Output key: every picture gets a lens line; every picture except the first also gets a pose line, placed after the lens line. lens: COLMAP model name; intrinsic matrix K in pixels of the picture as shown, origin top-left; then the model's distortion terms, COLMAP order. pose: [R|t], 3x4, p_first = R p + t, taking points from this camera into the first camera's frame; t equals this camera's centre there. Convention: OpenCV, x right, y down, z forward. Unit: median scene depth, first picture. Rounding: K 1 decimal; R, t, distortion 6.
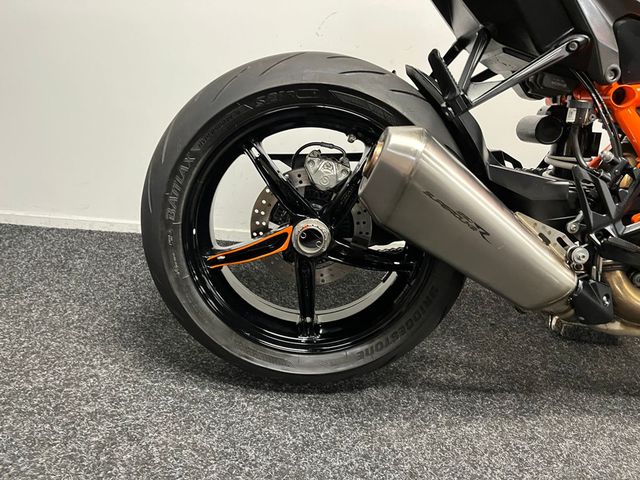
lens RADIAL K [[481.0, 0, 320.0], [0, 481.0, 240.0], [0, 0, 1]] dist [0.090187, -0.142775]
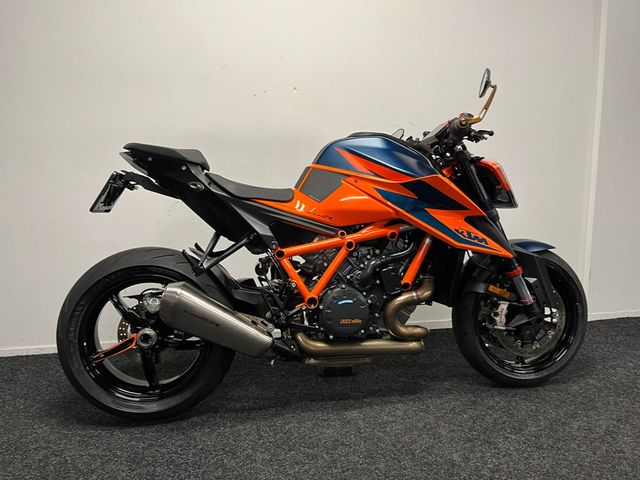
lens RADIAL K [[481.0, 0, 320.0], [0, 481.0, 240.0], [0, 0, 1]] dist [0.090187, -0.142775]
pose [[0.985310, -0.118318, 0.123143, 0.471495], [0.140209, 0.972148, -0.187800, 0.075768], [-0.097493, 0.202307, 0.974457, -1.071976]]
